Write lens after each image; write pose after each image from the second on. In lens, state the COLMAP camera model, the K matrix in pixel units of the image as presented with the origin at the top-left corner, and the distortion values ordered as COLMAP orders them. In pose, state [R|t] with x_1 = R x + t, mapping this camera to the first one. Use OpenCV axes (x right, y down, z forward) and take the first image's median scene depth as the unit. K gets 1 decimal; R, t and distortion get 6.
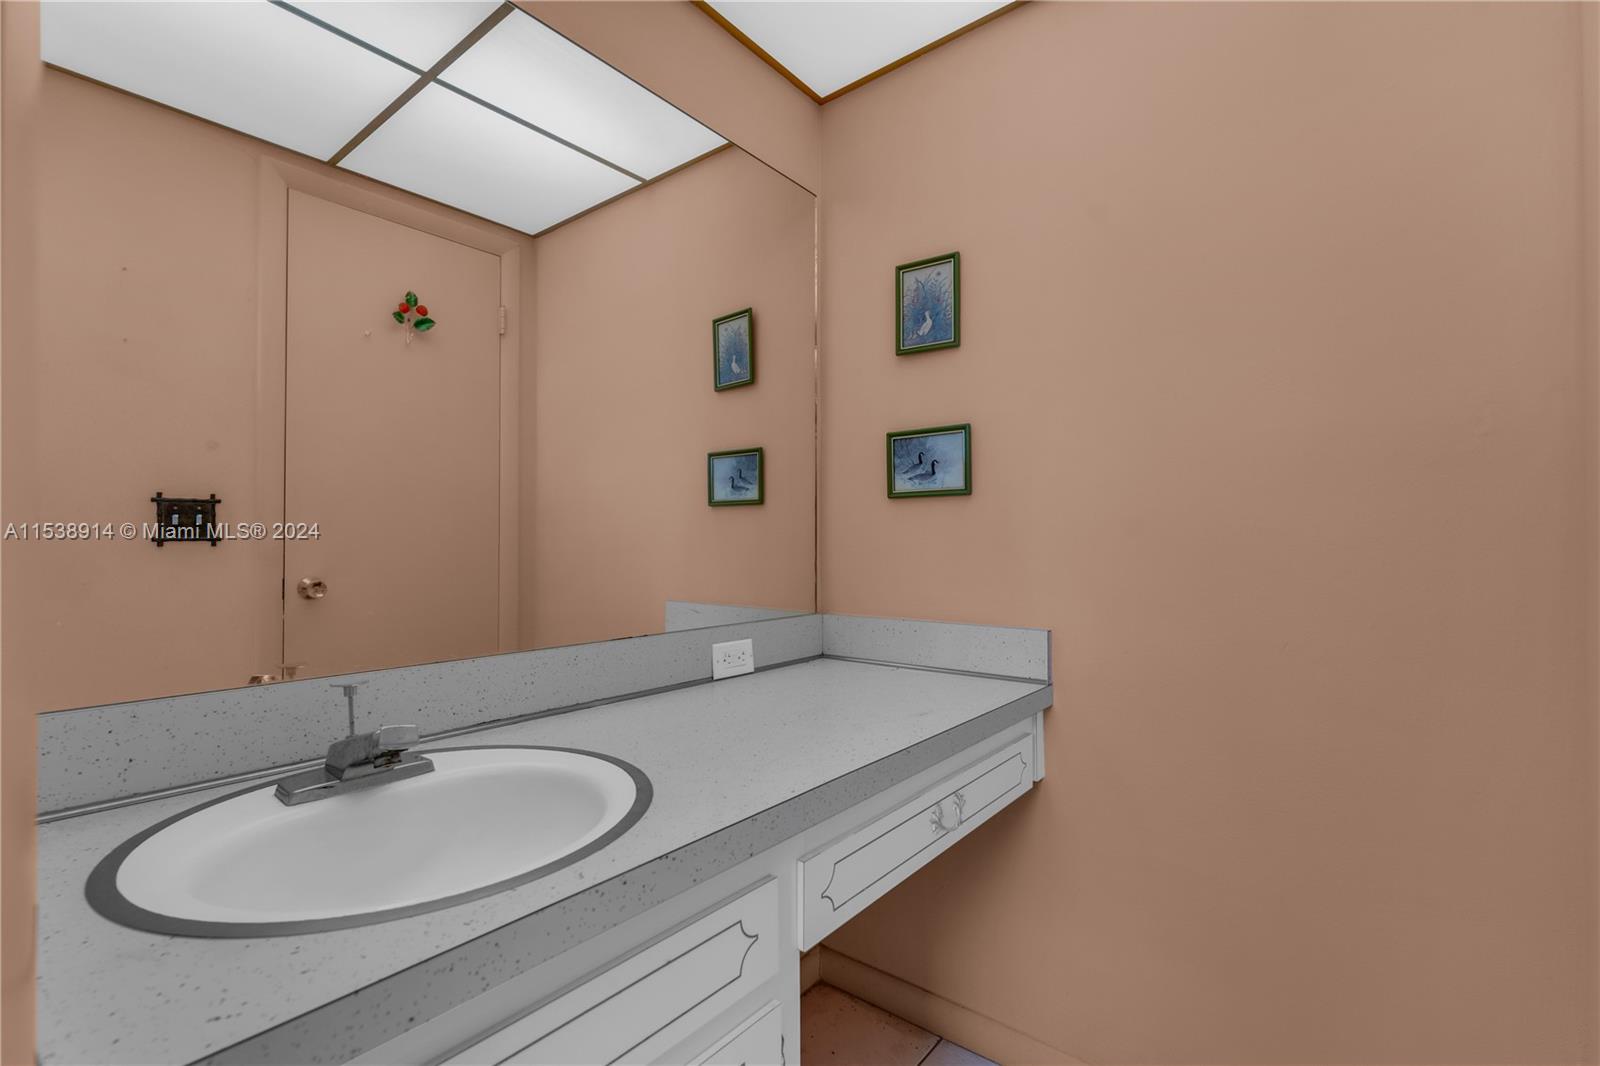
lens RADIAL K [[717.2, 0, 799.0], [0, 717.2, 528.8], [0, 0, 1]] dist [0.000010, -0.000128]
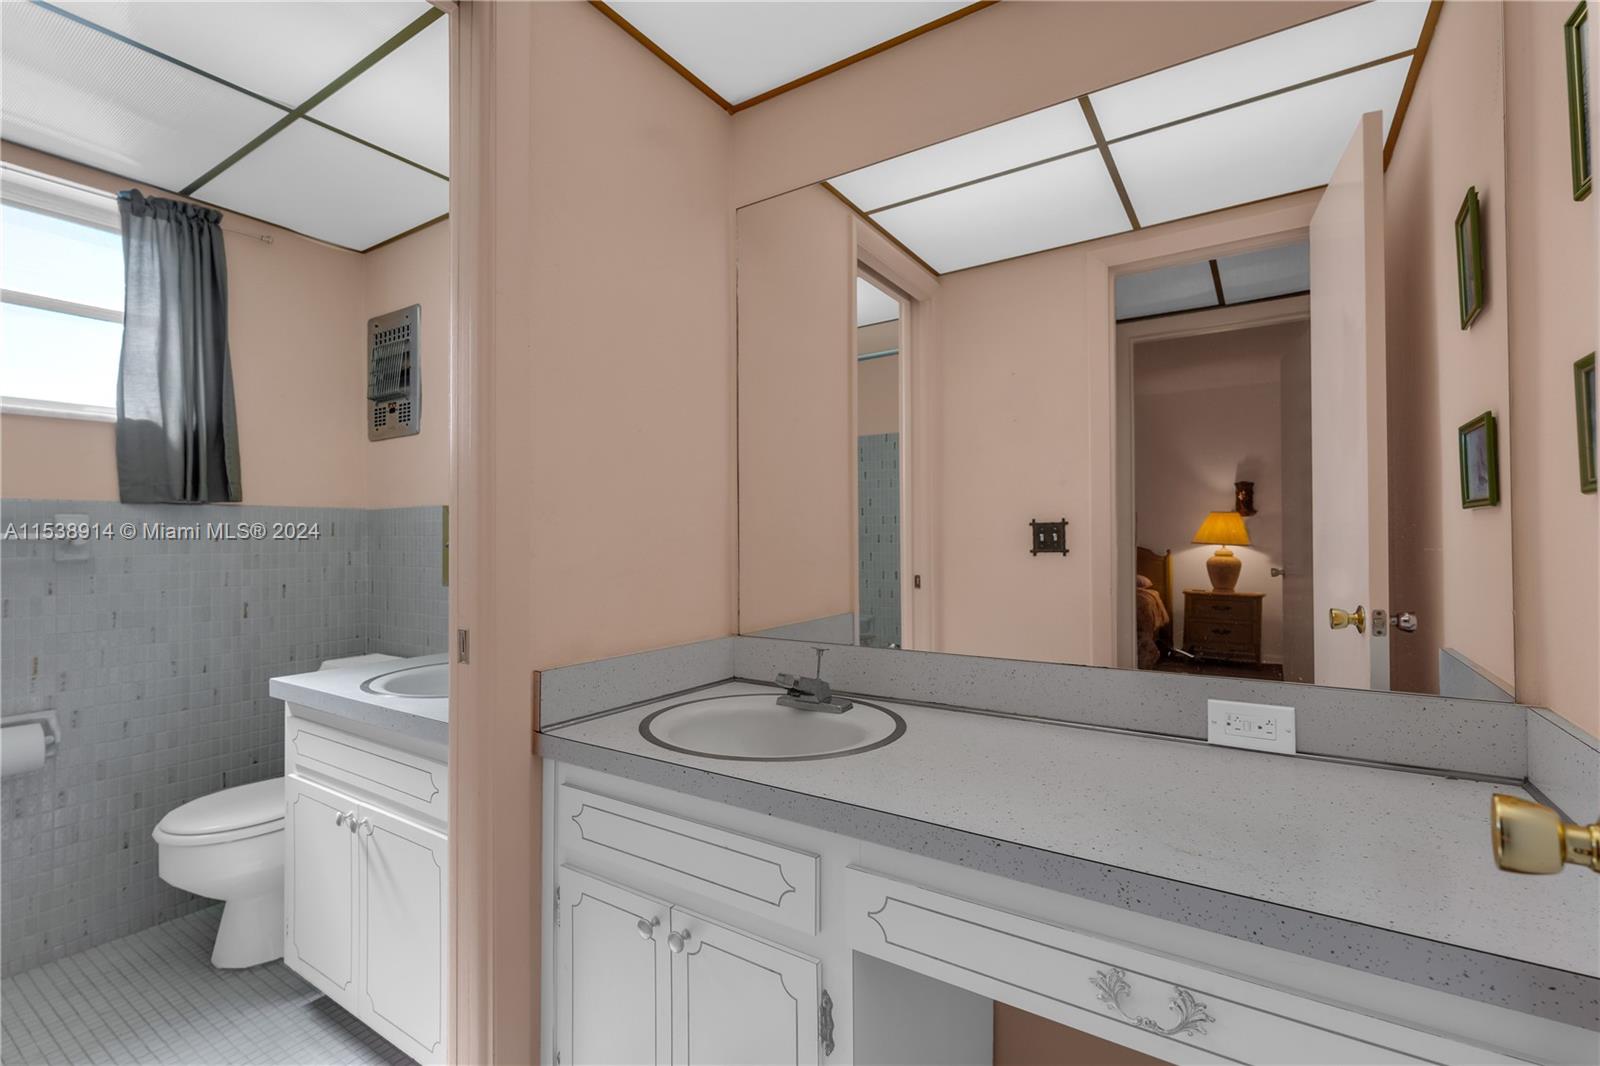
lens RADIAL K [[717.2, 0, 799.0], [0, 717.2, 528.8], [0, 0, 1]] dist [0.000010, -0.000128]
pose [[0.089129, -0.013980, -0.995922, 0.553902], [0.024527, 0.999629, -0.011837, -0.026477], [0.995718, -0.023372, 0.089439, 0.411348]]
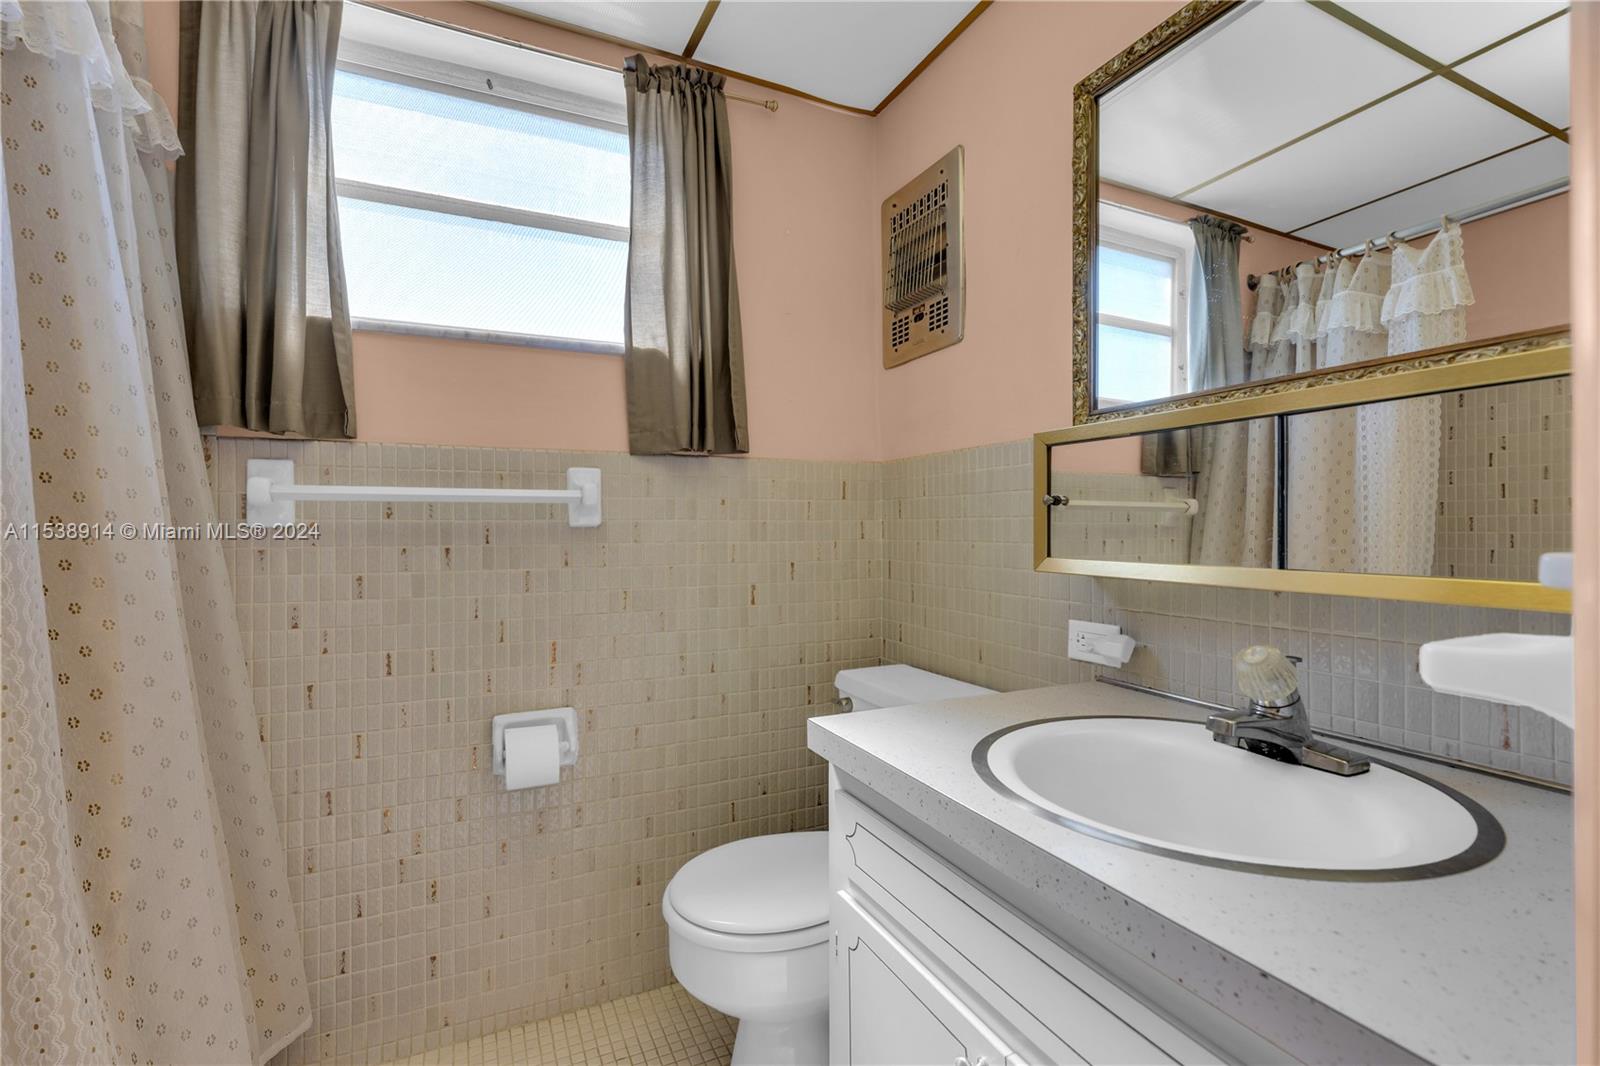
lens RADIAL K [[717.2, 0, 799.0], [0, 717.2, 528.8], [0, 0, 1]] dist [0.000010, -0.000128]
pose [[-0.444382, 0.004907, -0.895824, 0.217204], [0.020172, 0.999786, -0.004530, -0.012194], [0.895610, -0.020083, -0.444386, 0.163561]]
